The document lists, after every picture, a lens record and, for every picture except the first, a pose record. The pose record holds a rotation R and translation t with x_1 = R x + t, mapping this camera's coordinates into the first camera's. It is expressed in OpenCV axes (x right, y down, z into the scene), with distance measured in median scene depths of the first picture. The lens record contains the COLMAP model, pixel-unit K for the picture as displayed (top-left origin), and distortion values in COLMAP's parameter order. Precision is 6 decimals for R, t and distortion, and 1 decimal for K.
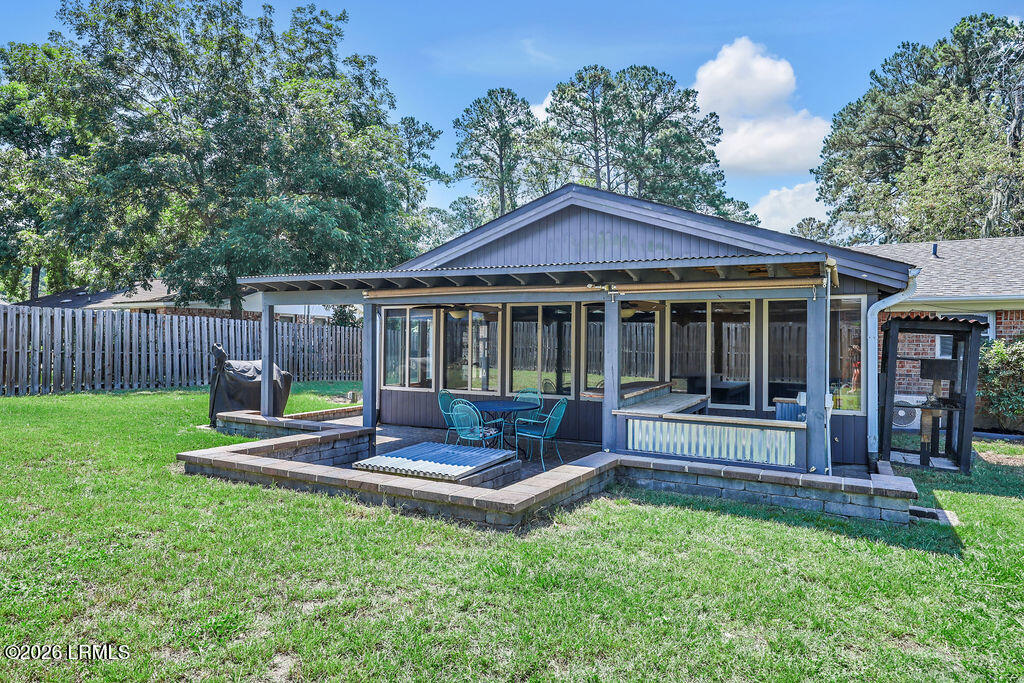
lens RADIAL K [[647.9, 0, 509.5], [0, 647.9, 326.7], [0, 0, 1]] dist [0.002311, -0.001148]
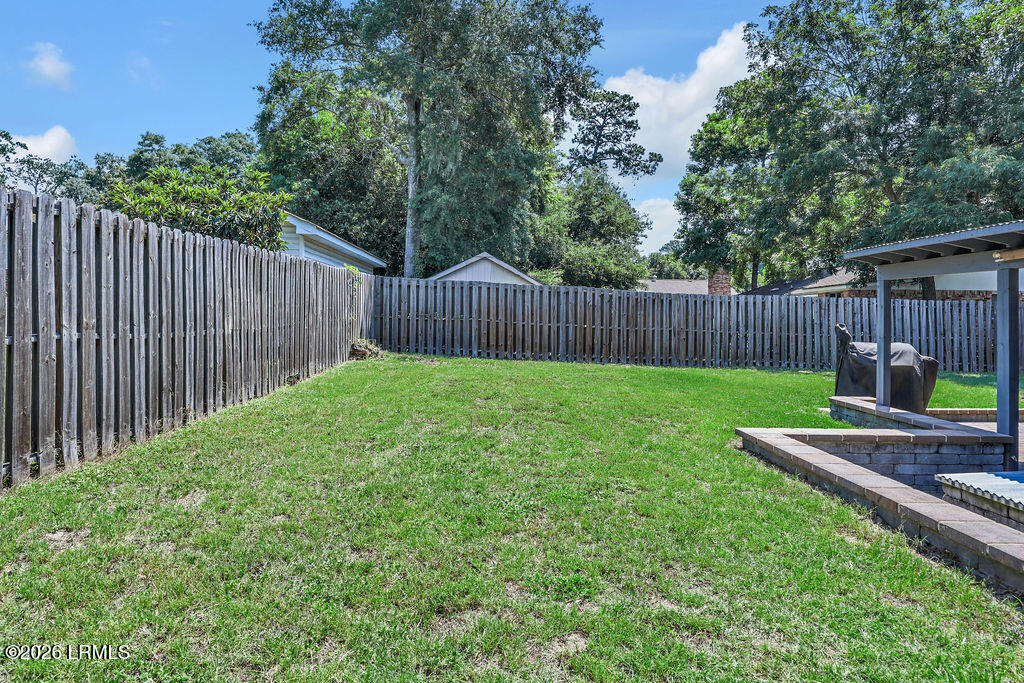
lens RADIAL K [[619.5, 0, 511.2], [0, 619.5, 313.1], [0, 0, 1]] dist [-0.002464, -0.000847]
pose [[0.472279, -0.018261, -0.881260, 0.107044], [0.018741, 0.999767, -0.010673, 0.009106], [0.881250, -0.011475, 0.472511, 0.122071]]
